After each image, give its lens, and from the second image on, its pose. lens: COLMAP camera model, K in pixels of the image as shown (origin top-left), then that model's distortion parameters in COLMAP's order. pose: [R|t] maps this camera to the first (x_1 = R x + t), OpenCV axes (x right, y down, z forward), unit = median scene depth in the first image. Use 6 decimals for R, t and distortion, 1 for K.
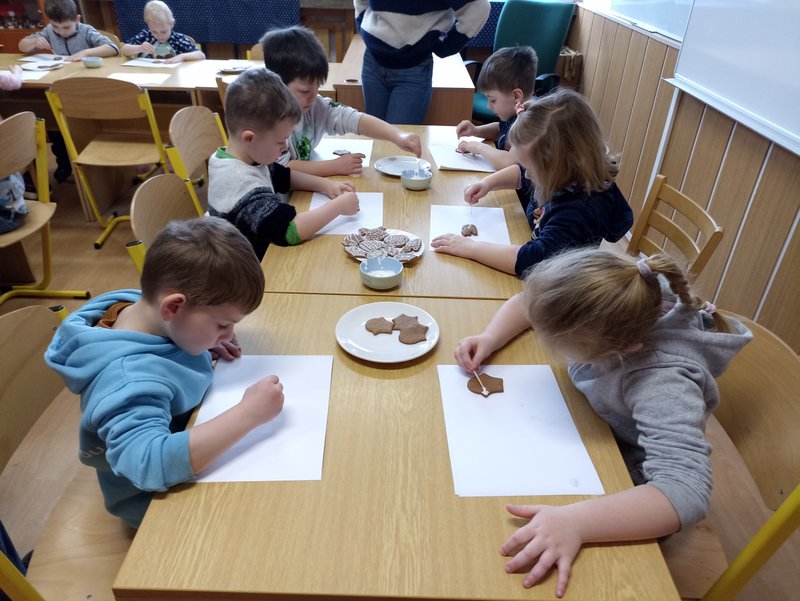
lens RADIAL K [[581.9, 0, 399.5], [0, 581.9, 301.1], [0, 0, 1]] dist [0.004083, 0.000175]
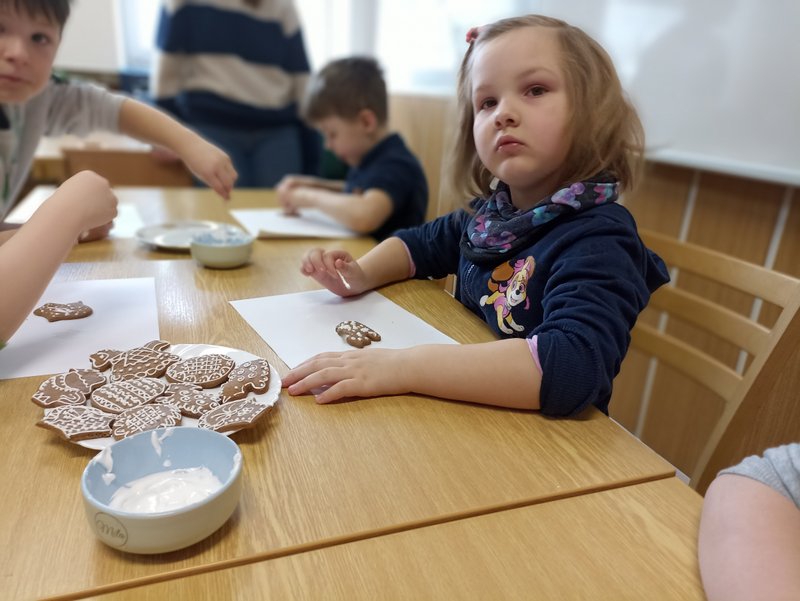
lens RADIAL K [[581.9, 0, 401.1], [0, 581.9, 301.1], [0, 0, 1]] dist [0.004083, 0.000175]
pose [[0.930748, -0.094156, 0.353331, -0.014171], [0.161142, 0.973008, -0.165194, -0.065822], [-0.328240, 0.210690, 0.920798, 0.610033]]
